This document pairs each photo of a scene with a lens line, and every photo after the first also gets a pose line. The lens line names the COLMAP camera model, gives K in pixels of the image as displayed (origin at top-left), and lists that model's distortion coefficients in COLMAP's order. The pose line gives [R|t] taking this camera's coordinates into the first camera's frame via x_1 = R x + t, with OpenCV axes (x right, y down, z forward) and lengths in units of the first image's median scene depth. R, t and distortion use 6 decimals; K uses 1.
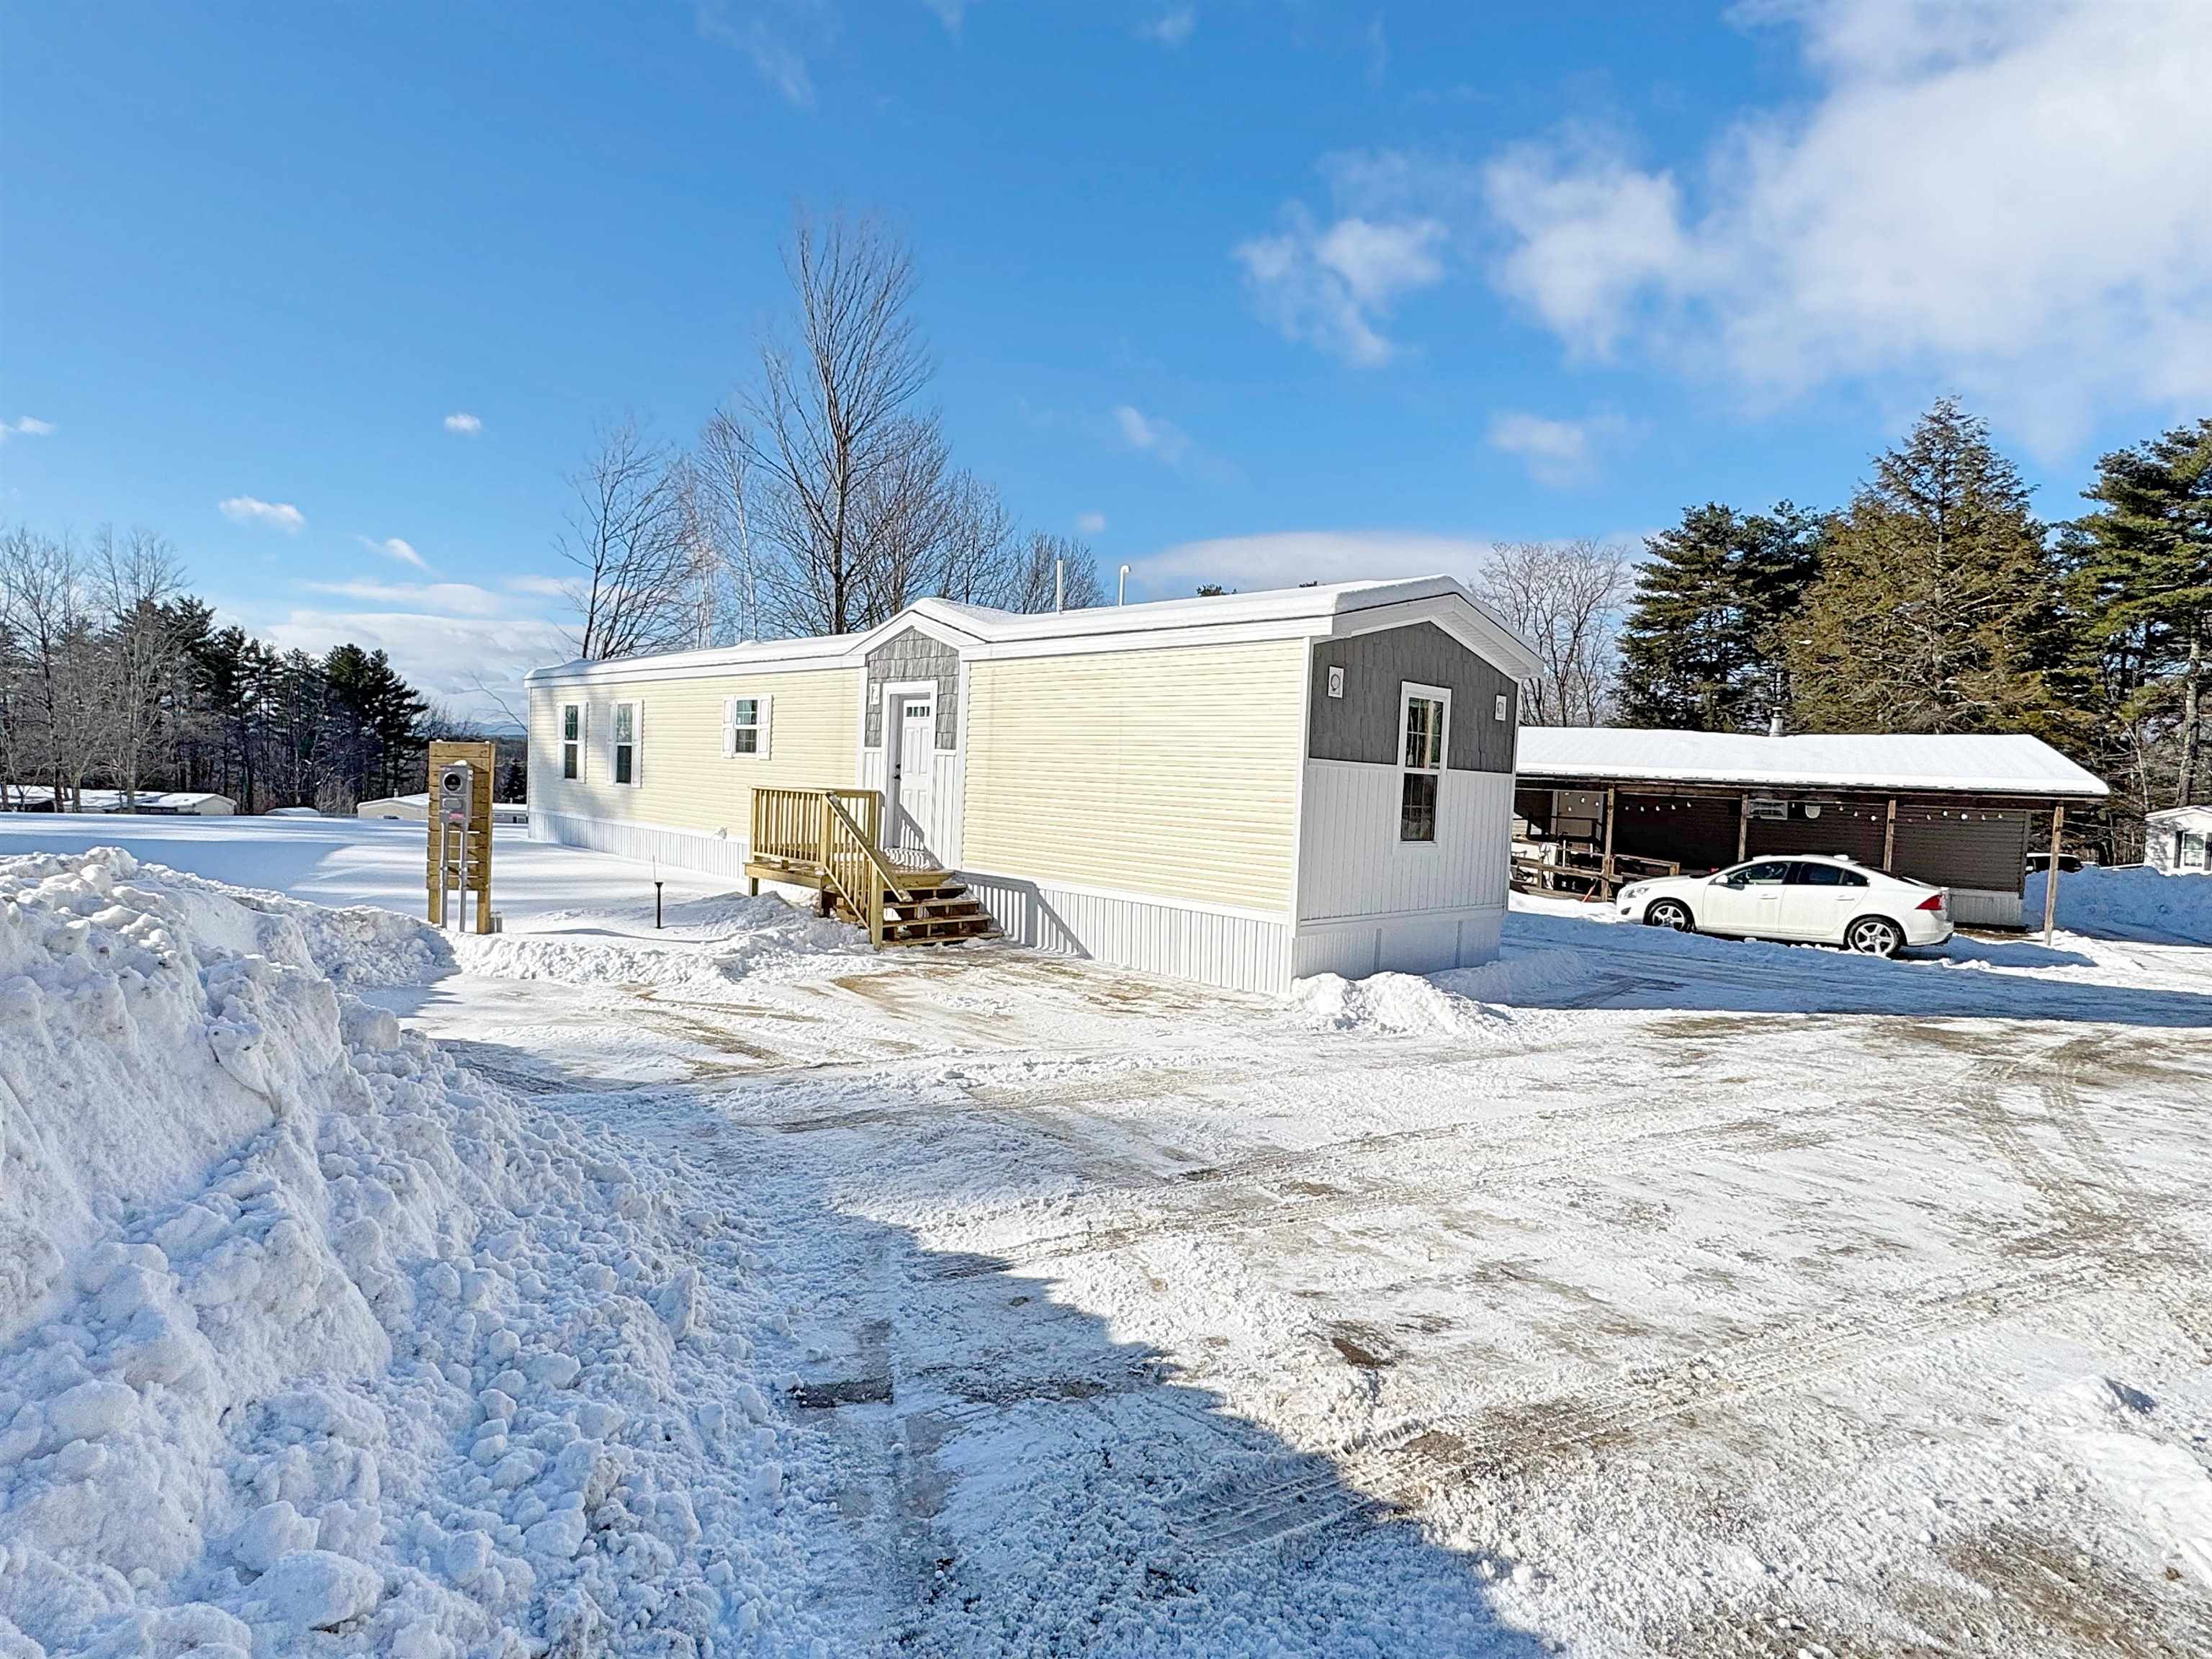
lens RADIAL K [[1153.9, 0, 1106.0], [0, 1153.9, 829.5], [0, 0, 1]] dist [0.003825, 0.000648]
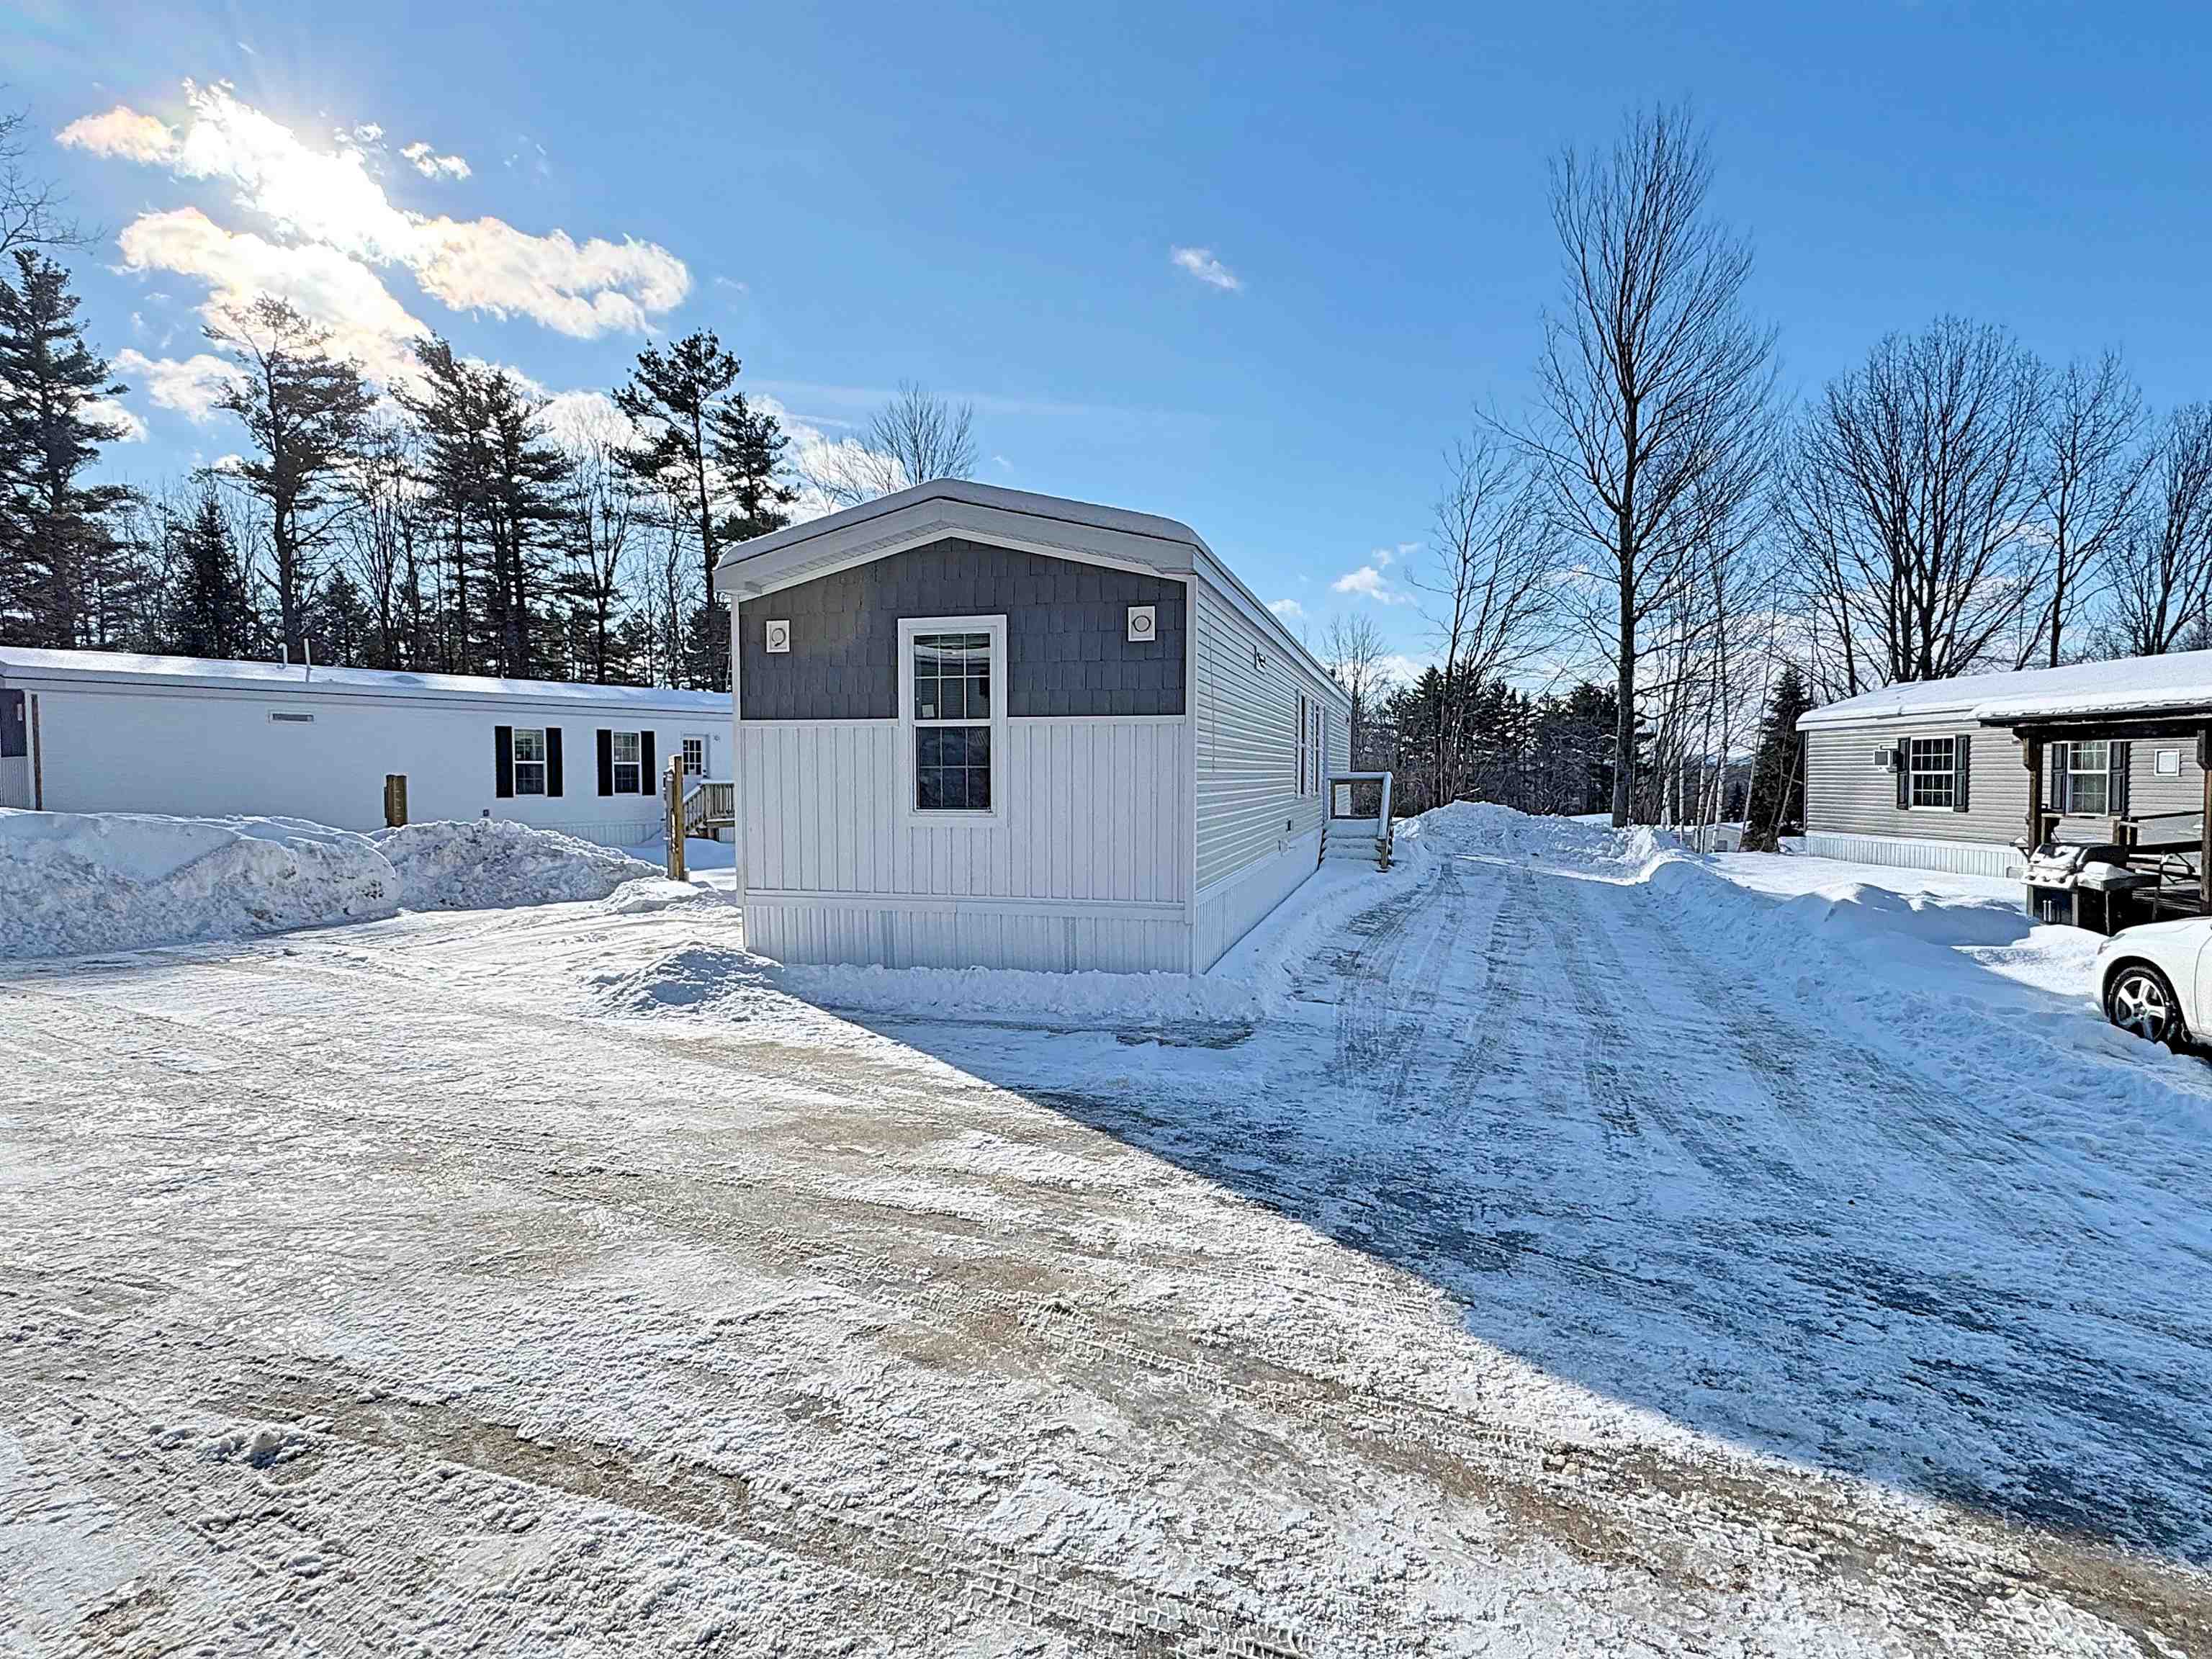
lens RADIAL K [[1153.9, 0, 1106.0], [0, 1153.9, 829.5], [0, 0, 1]] dist [0.003825, 0.000648]
pose [[0.517234, -0.004504, -0.855832, 1.003338], [-0.013833, 0.999812, -0.013621, 0.032726], [0.855732, 0.018884, 0.517074, 0.663371]]
